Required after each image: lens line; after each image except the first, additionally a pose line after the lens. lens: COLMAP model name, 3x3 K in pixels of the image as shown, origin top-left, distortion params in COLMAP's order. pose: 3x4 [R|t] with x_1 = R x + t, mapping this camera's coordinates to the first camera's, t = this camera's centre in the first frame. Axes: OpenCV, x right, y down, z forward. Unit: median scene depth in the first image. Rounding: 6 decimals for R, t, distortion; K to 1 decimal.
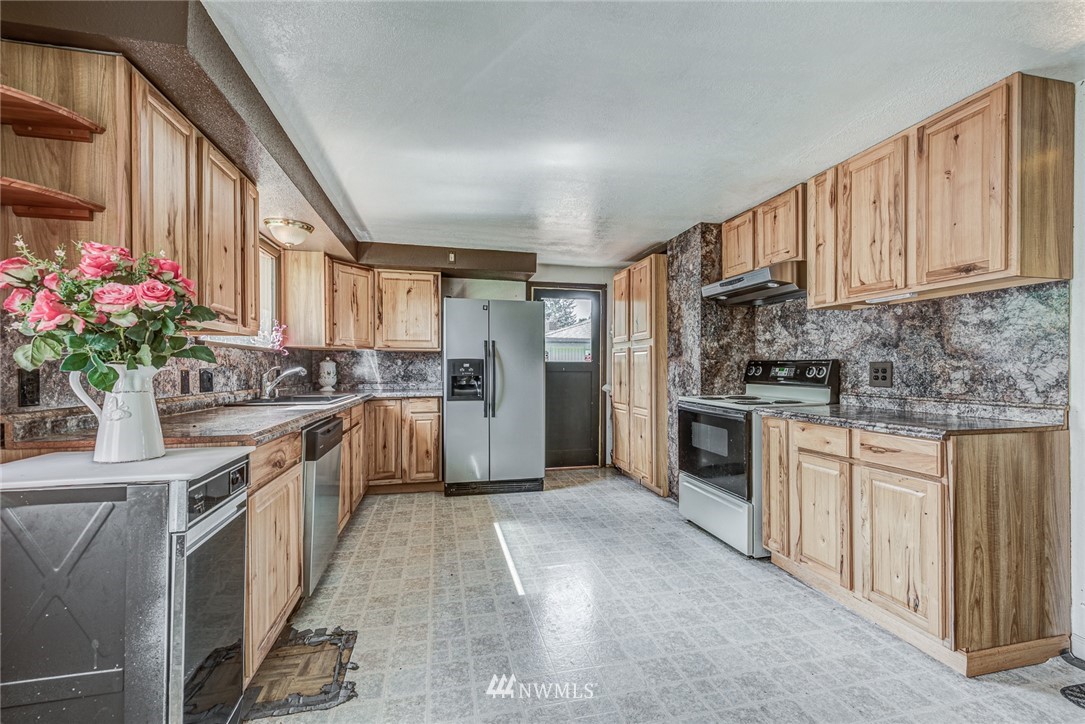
lens RADIAL K [[444.7, 0, 543.3], [0, 444.7, 371.7], [0, 0, 1]] dist [0.007958, -0.000392]
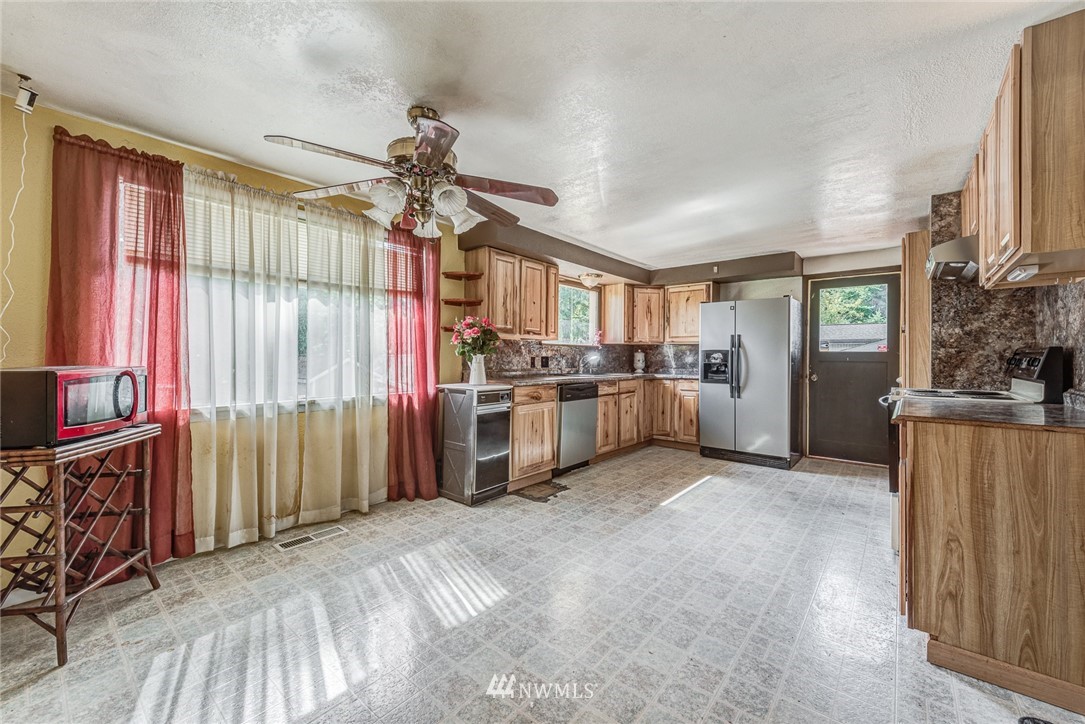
lens RADIAL K [[424.7, 0, 547.3], [0, 424.7, 356.2], [0, 0, 1]] dist [0.009099, -0.002219]
pose [[0.607605, 0.002013, -0.794237, 0.561358], [-0.013498, 0.999879, -0.007792, 0.005401], [0.794124, 0.015455, 0.607559, -0.131070]]
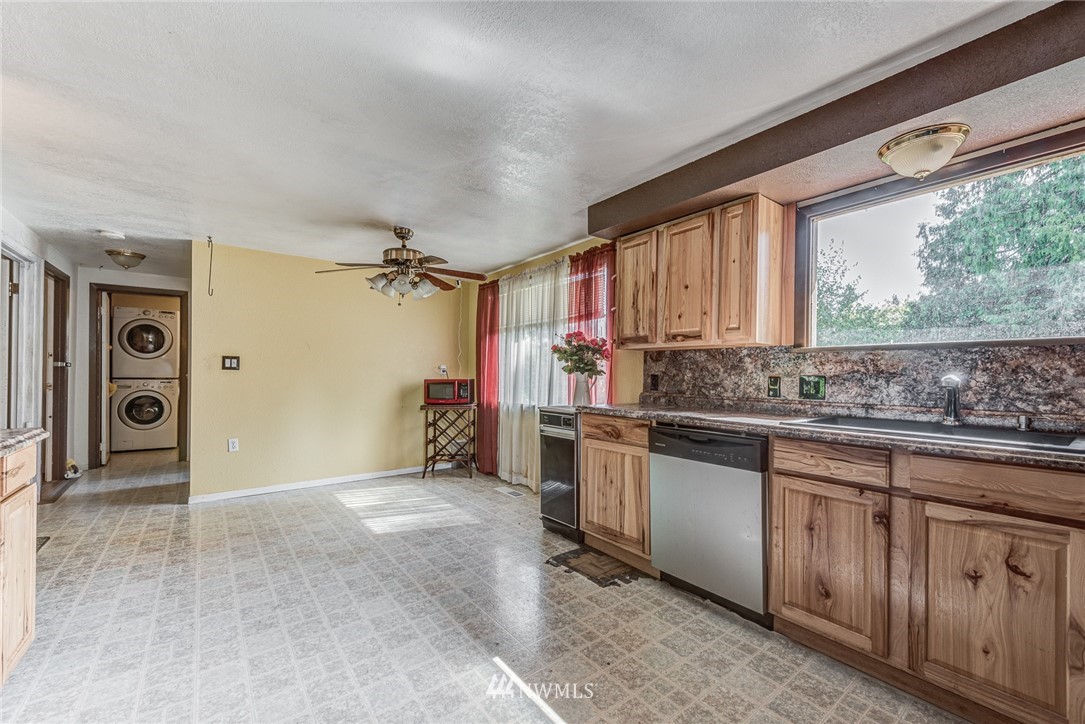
lens RADIAL K [[444.7, 0, 551.7], [0, 444.7, 373.0], [0, 0, 1]] dist [0.007958, -0.000392]
pose [[-0.908653, -0.010295, -0.417424, 0.126094], [-0.012998, 0.999909, 0.003633, -0.005699], [0.417349, 0.008726, -0.908705, 1.133433]]
